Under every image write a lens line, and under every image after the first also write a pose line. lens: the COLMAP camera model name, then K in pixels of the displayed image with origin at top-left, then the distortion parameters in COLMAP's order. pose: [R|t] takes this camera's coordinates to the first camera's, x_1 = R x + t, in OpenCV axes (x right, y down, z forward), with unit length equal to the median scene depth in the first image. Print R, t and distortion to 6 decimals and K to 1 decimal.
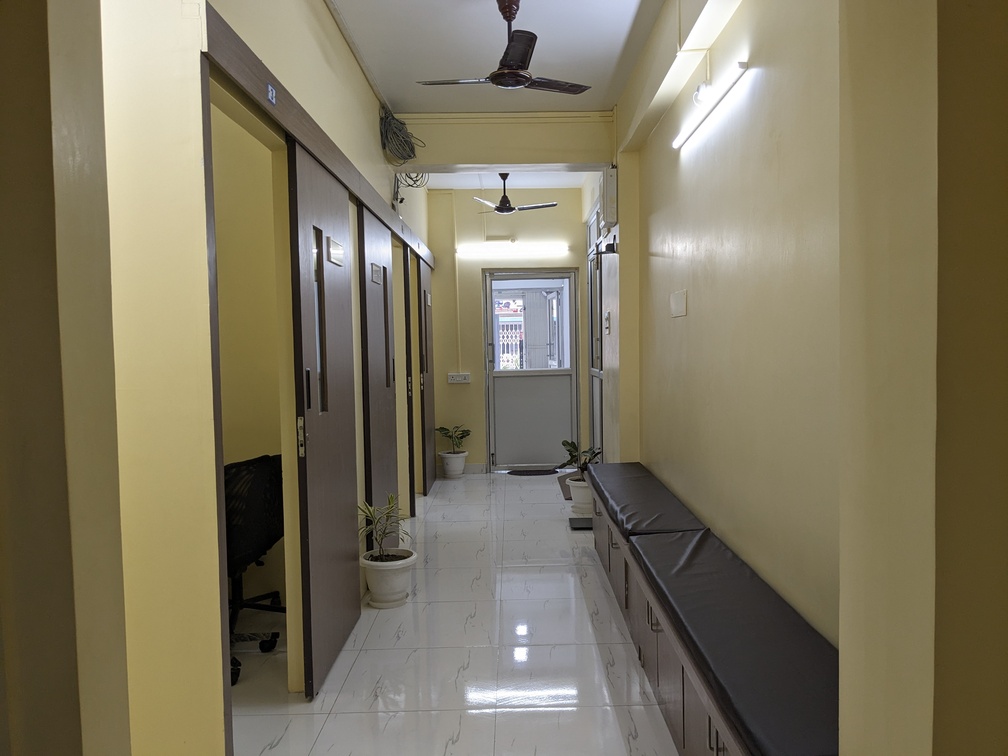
lens RADIAL K [[793.2, 0, 535.2], [0, 793.2, 376.9], [0, 0, 1]] dist [0.000507, -0.090060]
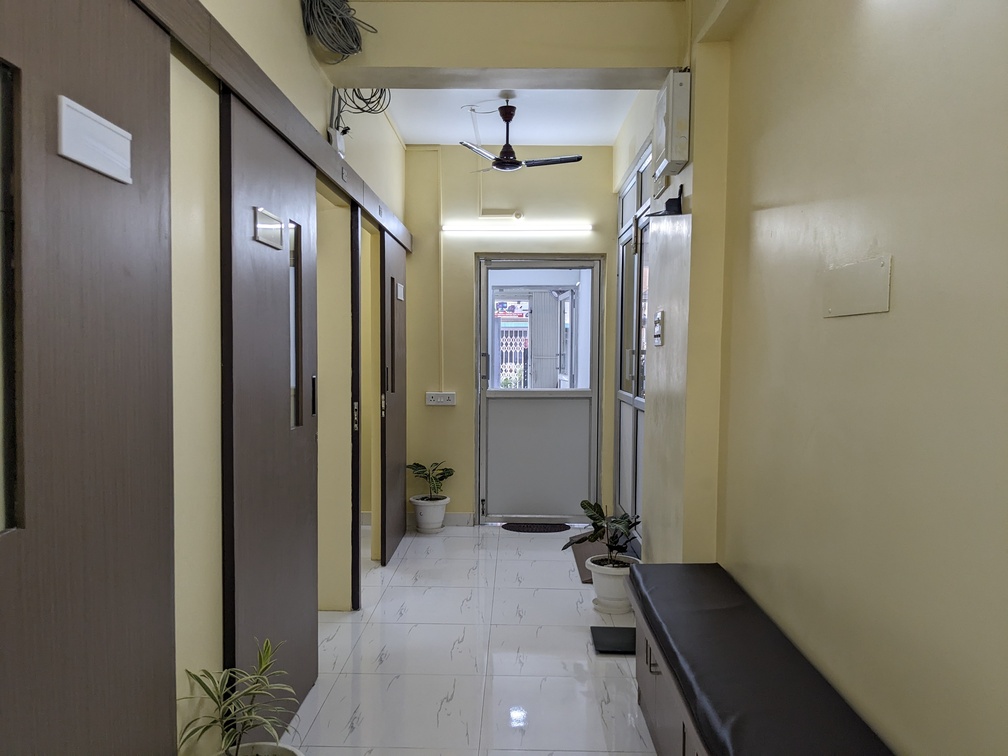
lens RADIAL K [[787.7, 0, 489.6], [0, 787.7, 373.9], [0, 0, 1]] dist [0.049230, -0.088348]
pose [[0.997573, 0.027969, -0.063757, -0.003355], [-0.028734, 0.999525, -0.011119, -0.014969], [0.063416, 0.012924, 0.997903, 0.263457]]
